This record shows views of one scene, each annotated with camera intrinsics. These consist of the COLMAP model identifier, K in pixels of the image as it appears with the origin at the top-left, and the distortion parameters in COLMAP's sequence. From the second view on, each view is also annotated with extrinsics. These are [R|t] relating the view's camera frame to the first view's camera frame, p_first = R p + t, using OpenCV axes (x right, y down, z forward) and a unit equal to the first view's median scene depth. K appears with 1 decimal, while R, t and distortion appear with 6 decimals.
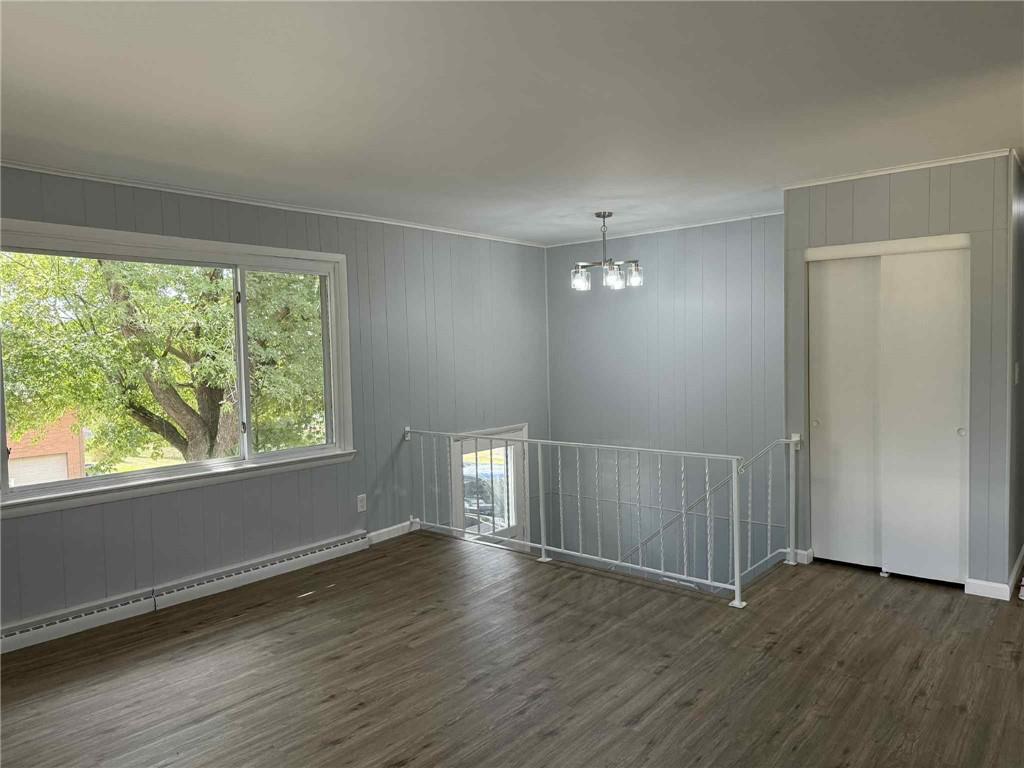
lens RADIAL K [[710.7, 0, 512.0], [0, 710.7, 384.0], [0, 0, 1]] dist [0.139880, -0.211065]
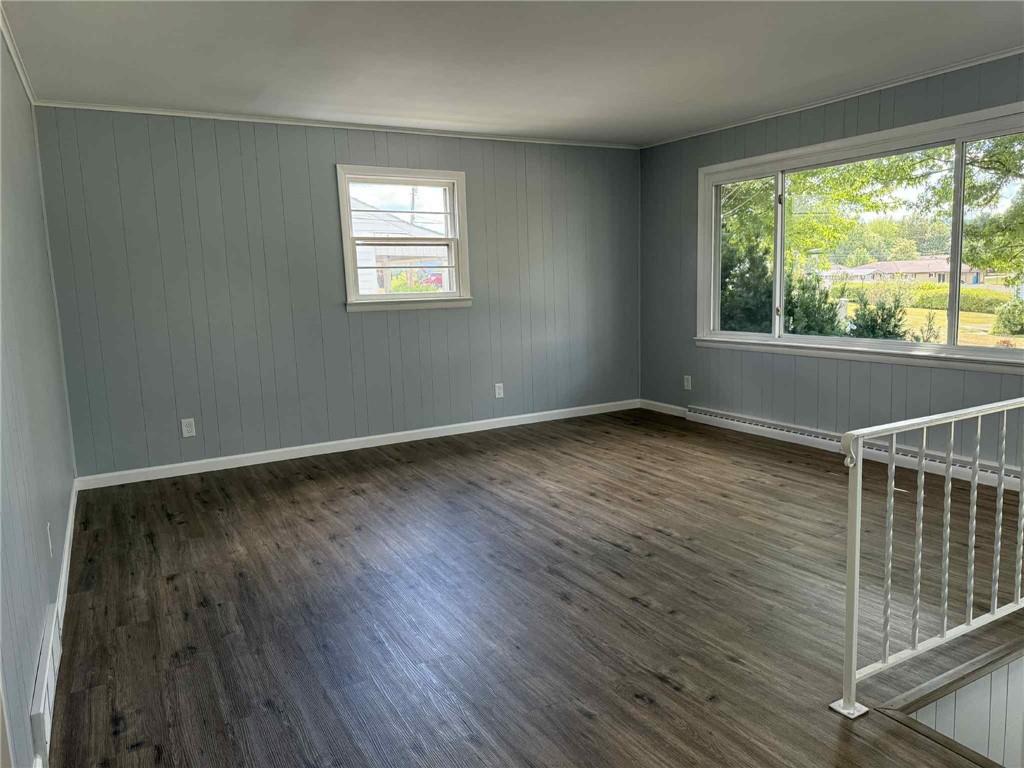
lens RADIAL K [[710.7, 0, 512.0], [0, 710.7, 384.0], [0, 0, 1]] dist [0.139880, -0.211065]
pose [[-0.352677, 0.164815, -0.921116, 1.073415], [-0.008941, 0.983728, 0.179441, -0.020882], [0.935702, 0.071521, -0.345464, 1.197027]]
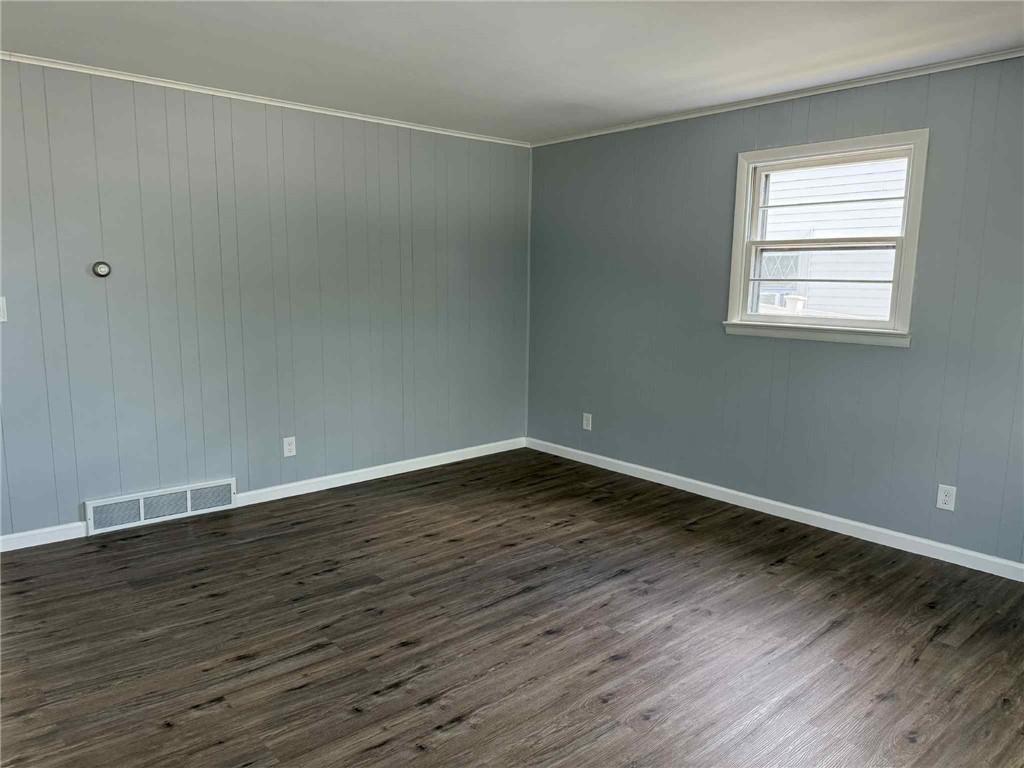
lens RADIAL K [[710.7, 0, 512.0], [0, 710.7, 384.0], [0, 0, 1]] dist [0.139880, -0.211065]
pose [[-0.987238, -0.013006, 0.158717, -0.223875], [0.018205, 0.980908, 0.193618, -0.064822], [-0.158205, 0.194036, -0.968153, 1.688564]]
